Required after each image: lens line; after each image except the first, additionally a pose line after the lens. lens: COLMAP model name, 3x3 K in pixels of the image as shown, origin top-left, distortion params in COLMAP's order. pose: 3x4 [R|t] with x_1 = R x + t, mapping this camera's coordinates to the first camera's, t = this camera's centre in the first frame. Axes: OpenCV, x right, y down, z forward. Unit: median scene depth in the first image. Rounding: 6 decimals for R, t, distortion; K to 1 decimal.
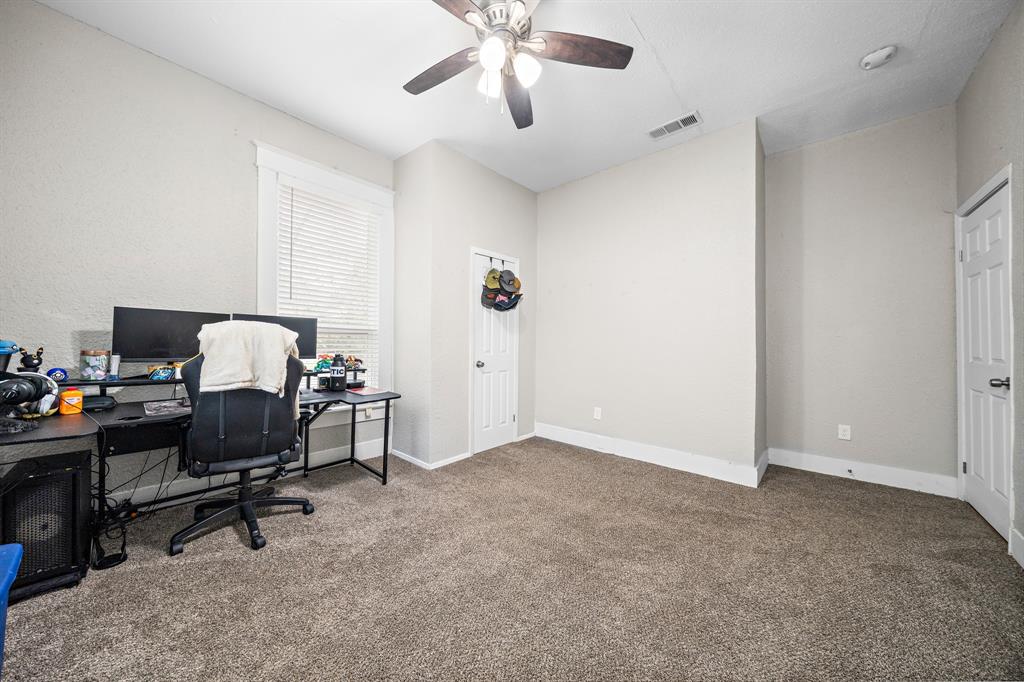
lens RADIAL K [[353.4, 0, 511.8], [0, 353.4, 338.0], [0, 0, 1]] dist [-0.002873, -0.000222]
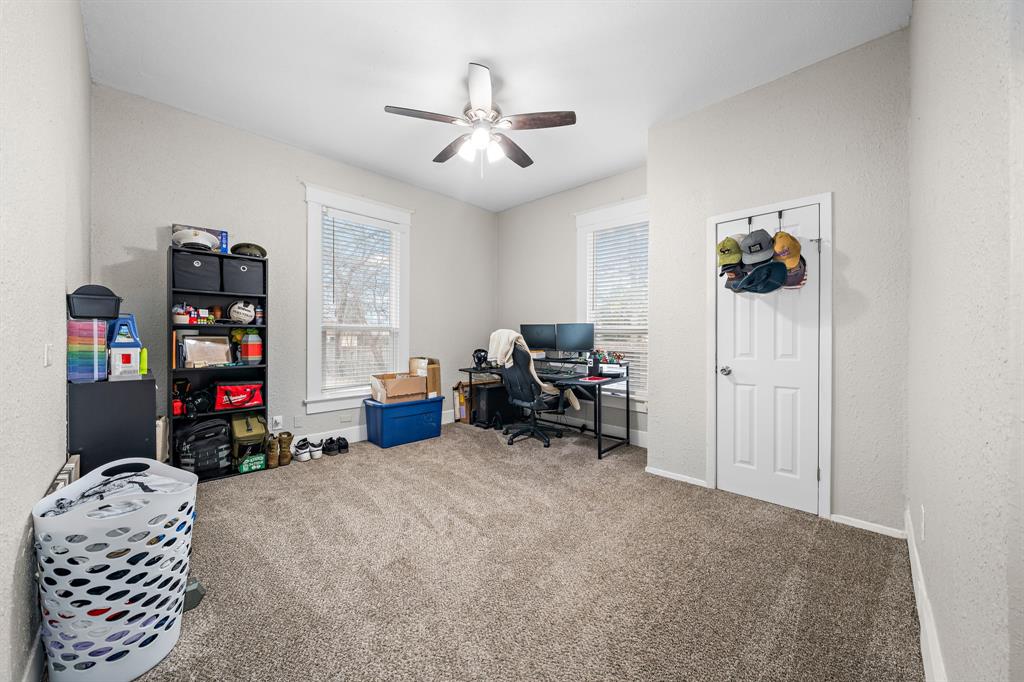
lens RADIAL K [[396.3, 0, 511.6], [0, 396.3, 338.7], [0, 0, 1]] dist [-0.001987, -0.000150]
pose [[-0.076627, -0.014822, -0.996950, 0.893555], [-0.009033, 0.999859, -0.014171, 0.027218], [0.997019, 0.007920, -0.076750, 0.721027]]
